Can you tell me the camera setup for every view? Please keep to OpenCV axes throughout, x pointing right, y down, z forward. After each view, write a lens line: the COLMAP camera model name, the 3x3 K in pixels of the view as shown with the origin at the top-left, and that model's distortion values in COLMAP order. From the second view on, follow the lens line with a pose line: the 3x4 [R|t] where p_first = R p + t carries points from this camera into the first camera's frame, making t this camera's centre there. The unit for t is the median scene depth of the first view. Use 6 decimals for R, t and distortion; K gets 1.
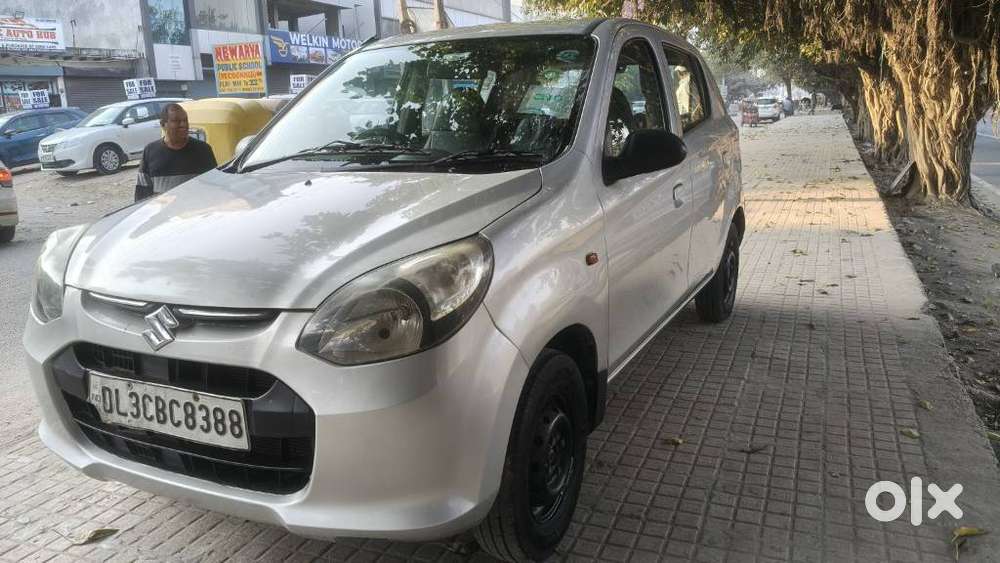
lens RADIAL K [[753.6, 0, 500.0], [0, 753.6, 281.5], [0, 0, 1]] dist [-0.000006, -0.044381]
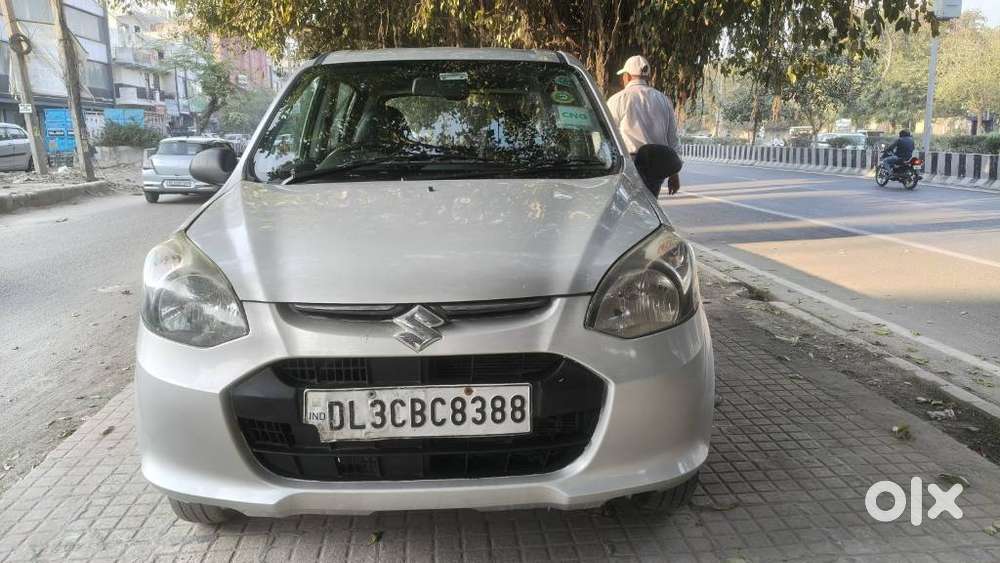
lens RADIAL K [[742.5, 0, 530.4], [0, 742.5, 248.2], [0, 0, 1]] dist [0.023986, -0.002306]
pose [[0.887730, -0.049718, 0.457672, -0.755821], [0.088043, 0.994136, -0.062780, 0.030770], [-0.451867, 0.096027, 0.886902, 0.045186]]
